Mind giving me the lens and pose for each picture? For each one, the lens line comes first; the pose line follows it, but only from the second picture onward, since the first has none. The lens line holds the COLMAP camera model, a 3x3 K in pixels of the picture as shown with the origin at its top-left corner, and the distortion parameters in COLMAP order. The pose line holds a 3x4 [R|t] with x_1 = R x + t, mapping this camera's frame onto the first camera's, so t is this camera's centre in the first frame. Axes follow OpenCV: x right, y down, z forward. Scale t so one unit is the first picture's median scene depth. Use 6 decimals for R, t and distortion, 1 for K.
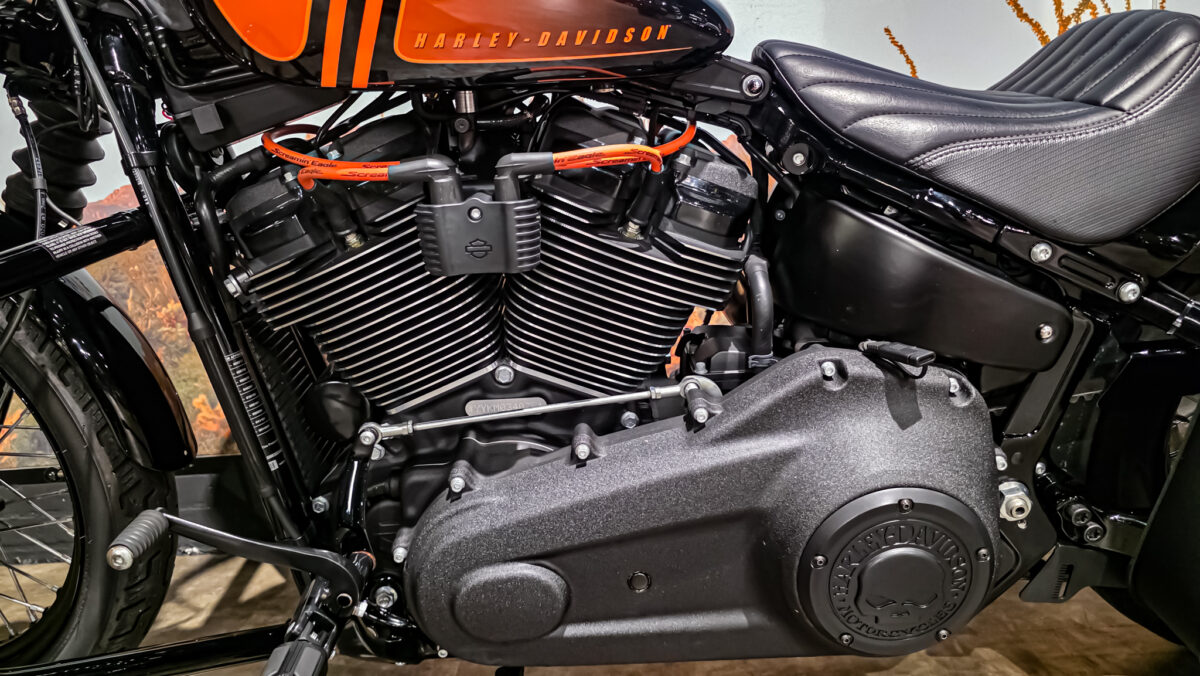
lens RADIAL K [[808.8, 0, 593.0], [0, 808.8, 334.2], [0, 0, 1]] dist [0.053005, -0.051302]
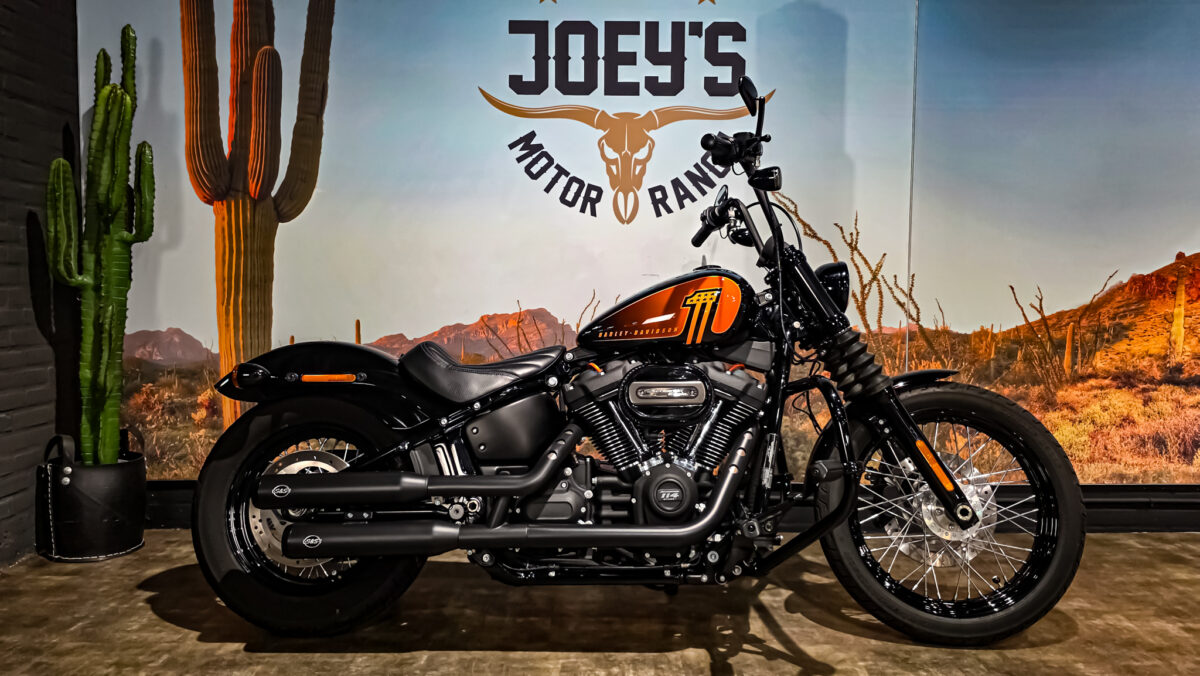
lens RADIAL K [[808.8, 0, 598.7], [0, 808.8, 334.2], [0, 0, 1]] dist [0.053005, -0.051302]
pose [[0.998010, 0.062175, 0.010458, -0.165278], [-0.061756, 0.997424, -0.036498, -0.286805], [-0.012700, 0.035779, 0.999279, -1.850243]]
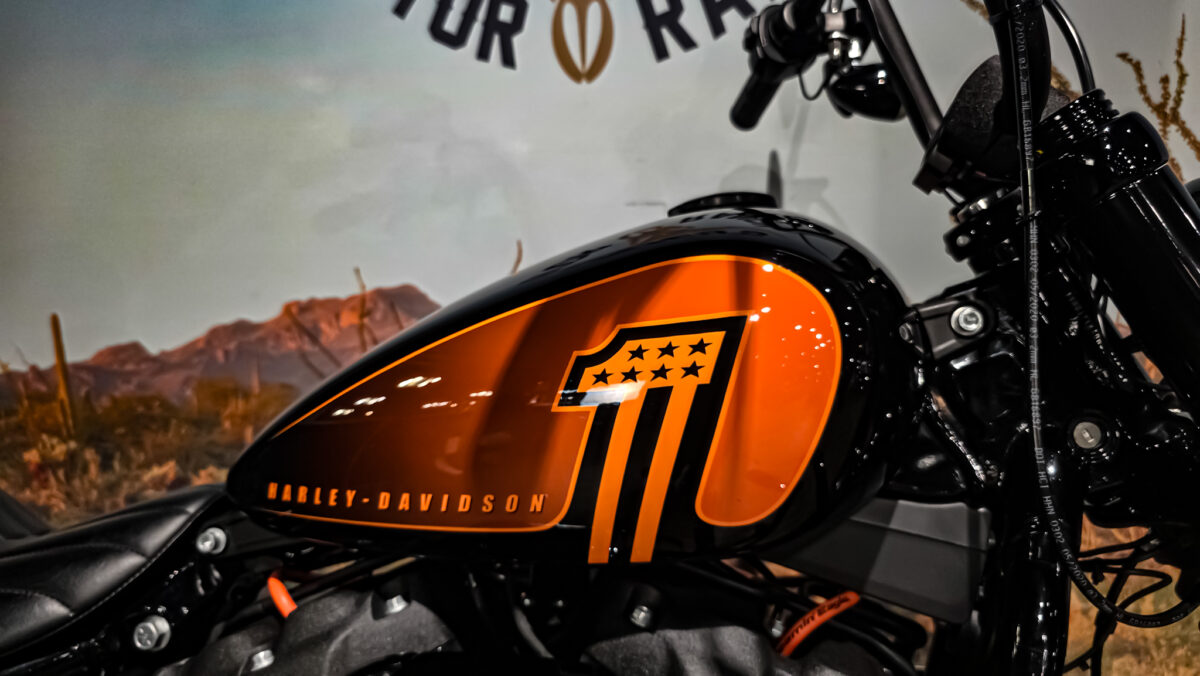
lens RADIAL K [[808.8, 0, 600.8], [0, 808.8, 354.9], [0, 0, 1]] dist [0.053005, -0.051302]
pose [[0.990305, 0.056740, -0.126796, 0.232823], [-0.042579, 0.992826, 0.111727, -0.592068], [0.132226, -0.105245, 0.985617, 0.255182]]
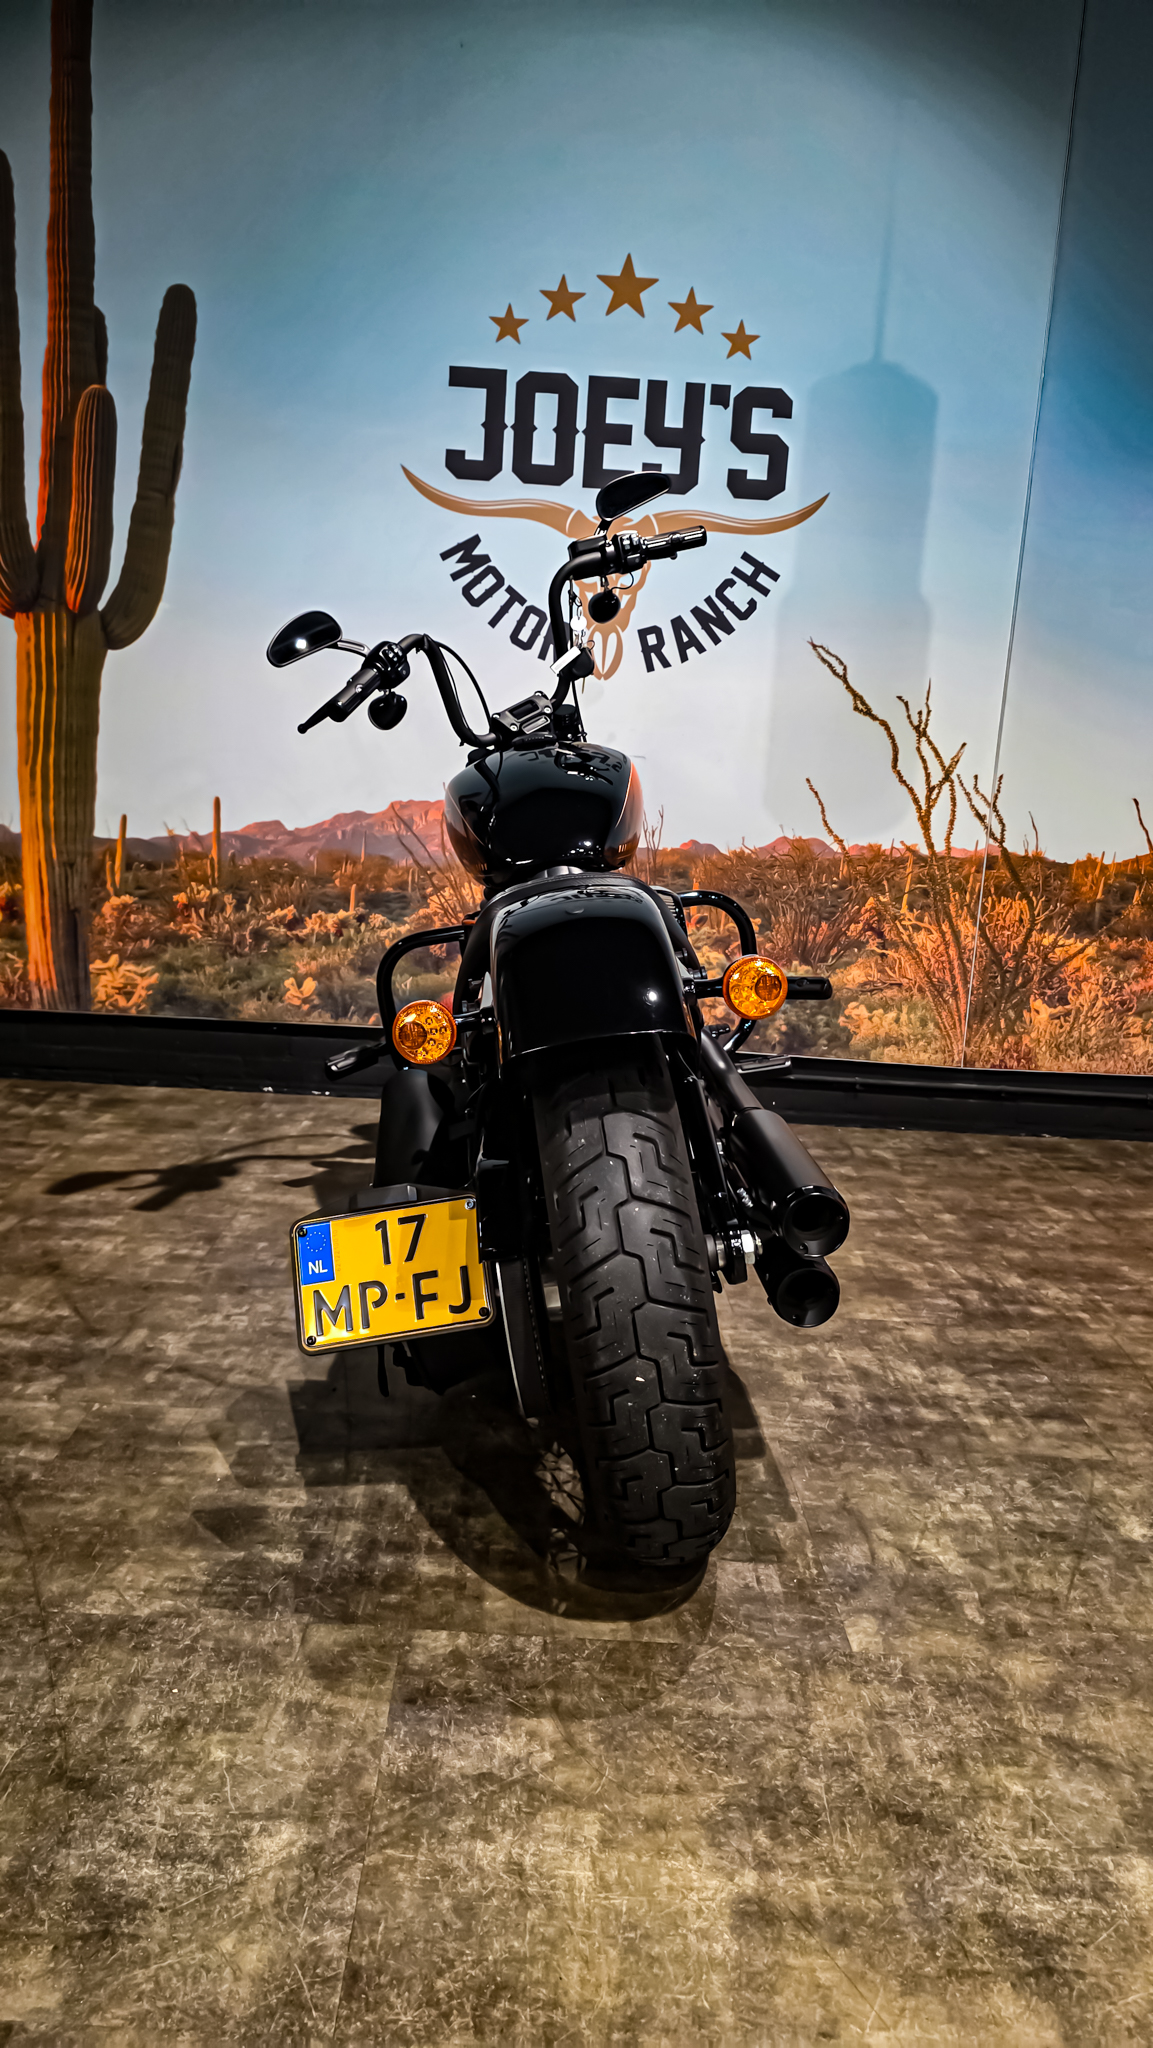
lens RADIAL K [[1380.4, 0, 557.2], [0, 1380.4, 1032.1], [0, 0, 1]] dist [0.053005, -0.051302]
pose [[0.993049, 0.113210, 0.032216, -0.193815], [-0.115586, 0.989633, 0.085244, -0.174079], [-0.022232, -0.088375, 0.995839, -2.709153]]
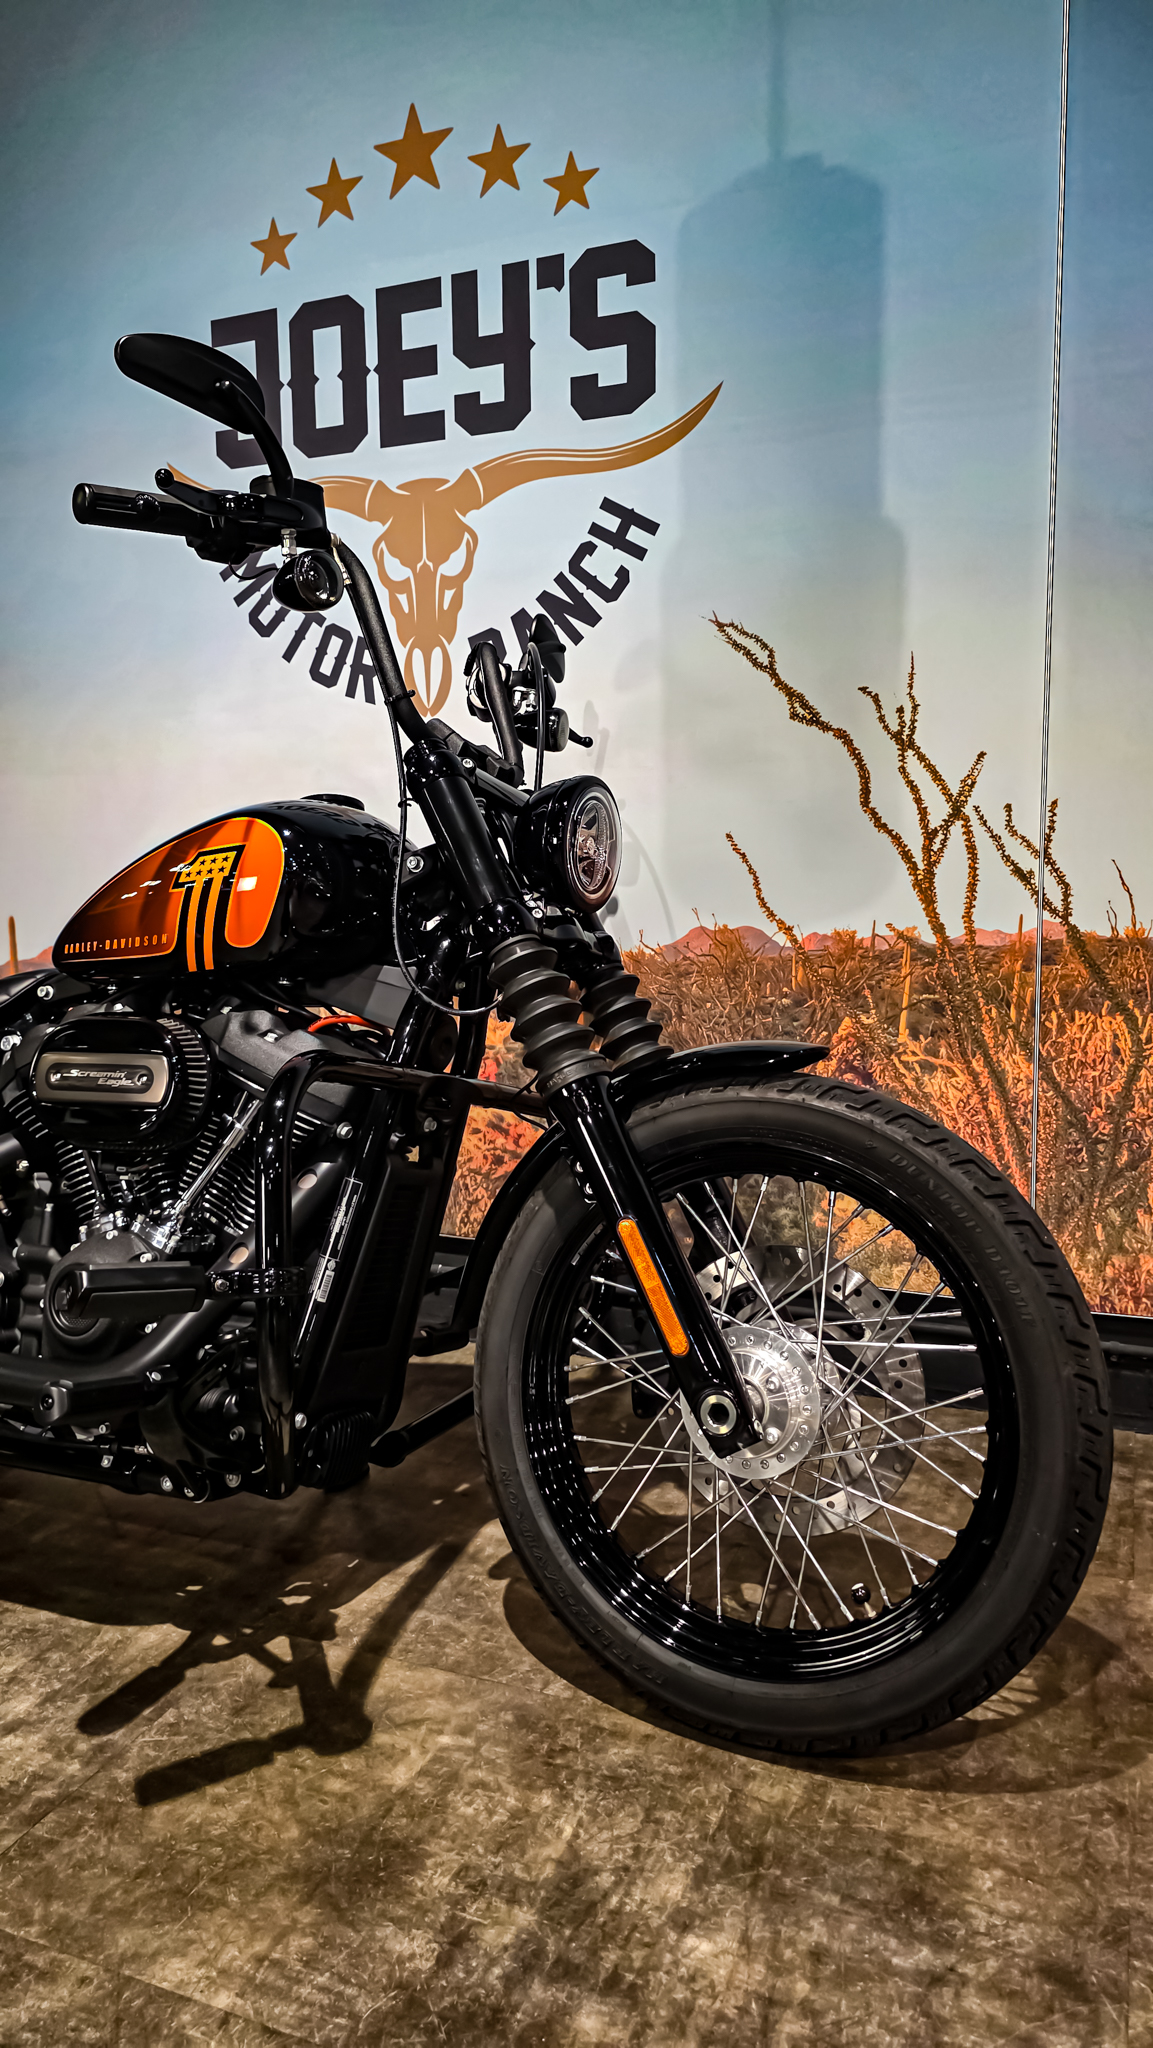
lens RADIAL K [[1380.4, 0, 574.2], [0, 1380.4, 1023.0], [0, 0, 1]] dist [0.053005, -0.051302]
pose [[0.926193, 0.087612, -0.366731, 1.465802], [-0.073159, 0.995903, 0.053153, -0.445121], [0.369885, -0.022401, 0.928807, -0.896626]]
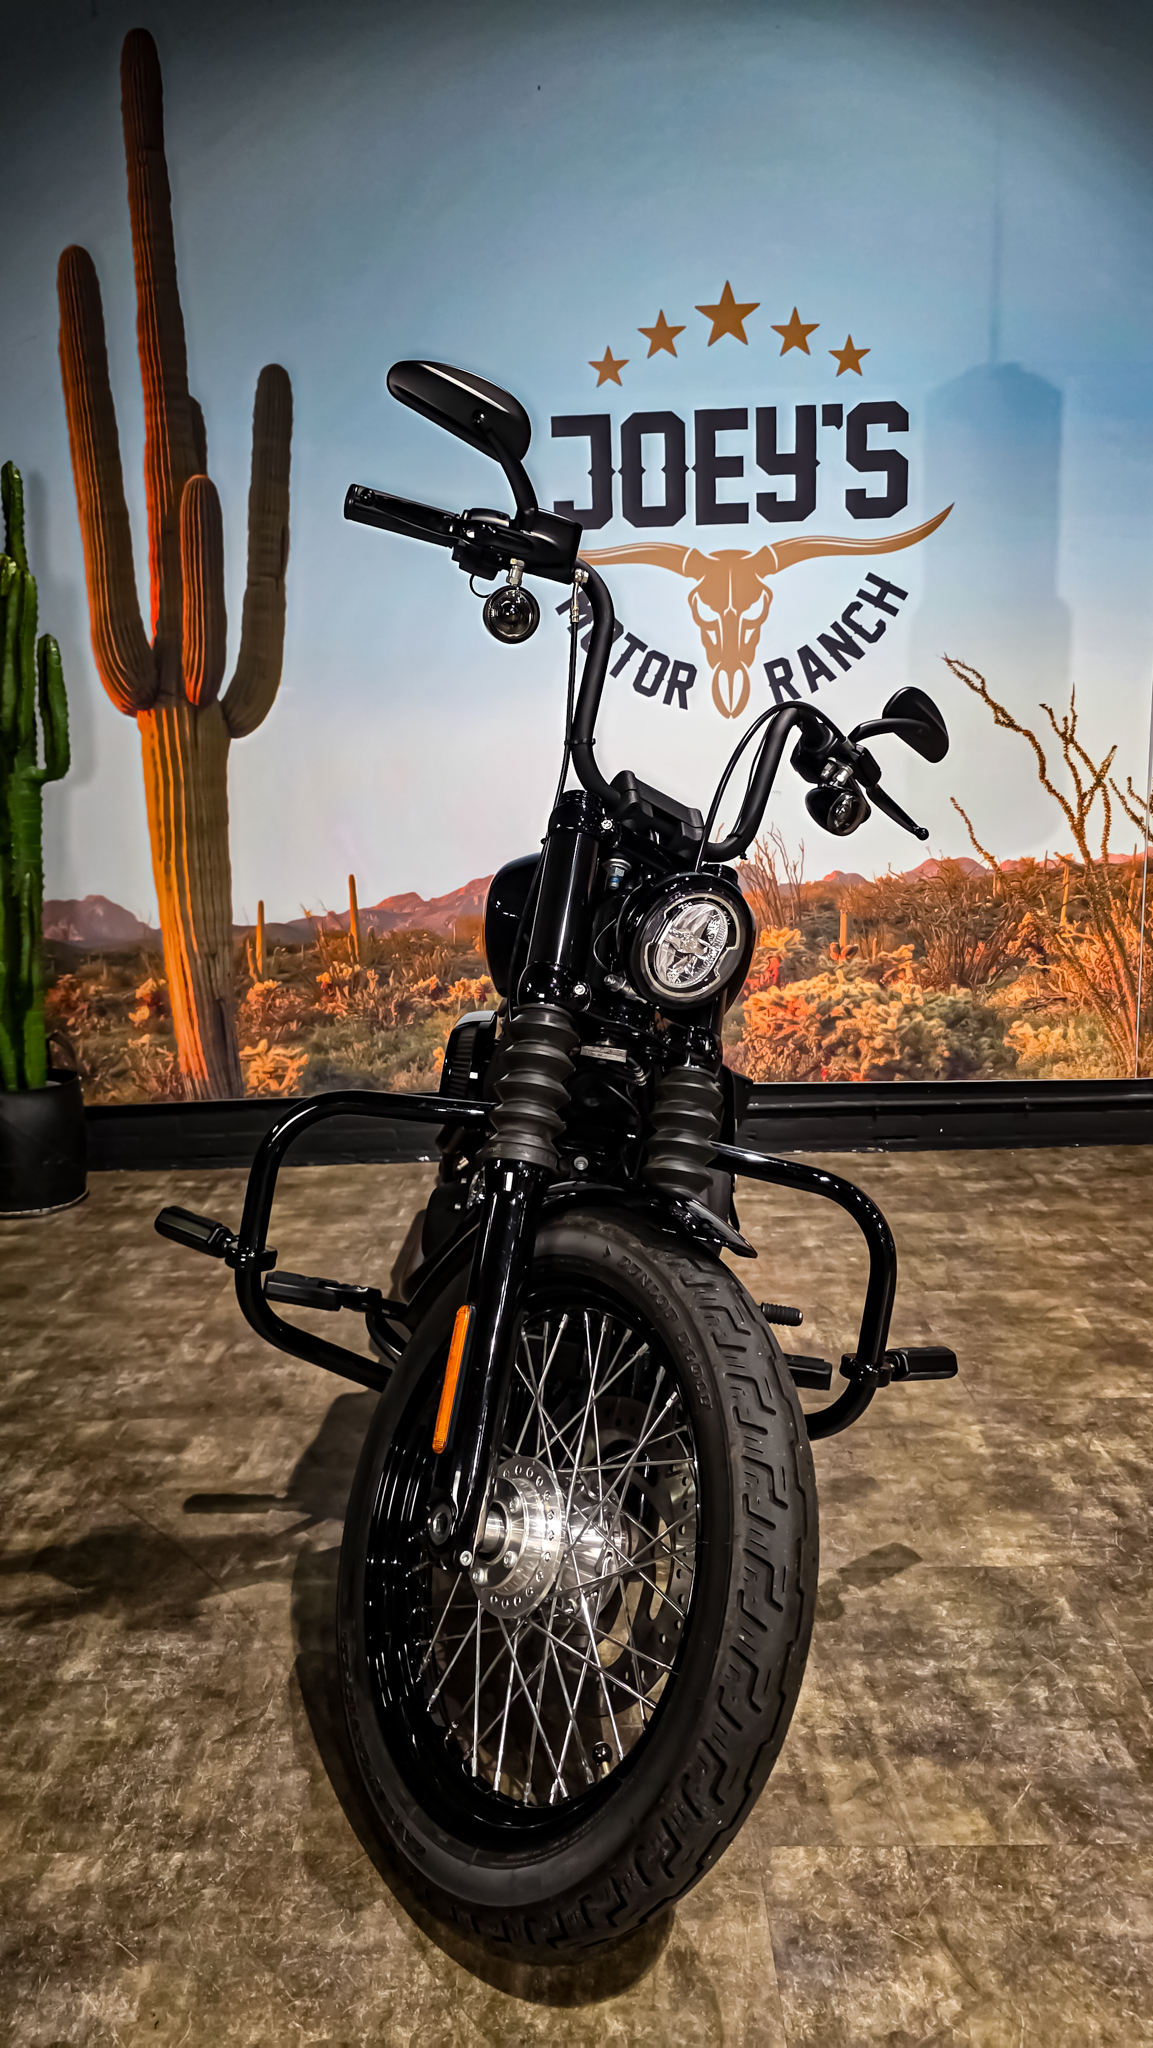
lens RADIAL K [[1380.4, 0, 556.0], [0, 1380.4, 1022.7], [0, 0, 1]] dist [0.053005, -0.051302]
pose [[0.999601, 0.024565, -0.013939, -0.503850], [-0.022937, 0.994004, 0.106907, -0.438381], [0.016481, -0.106545, 0.994171, -2.600057]]
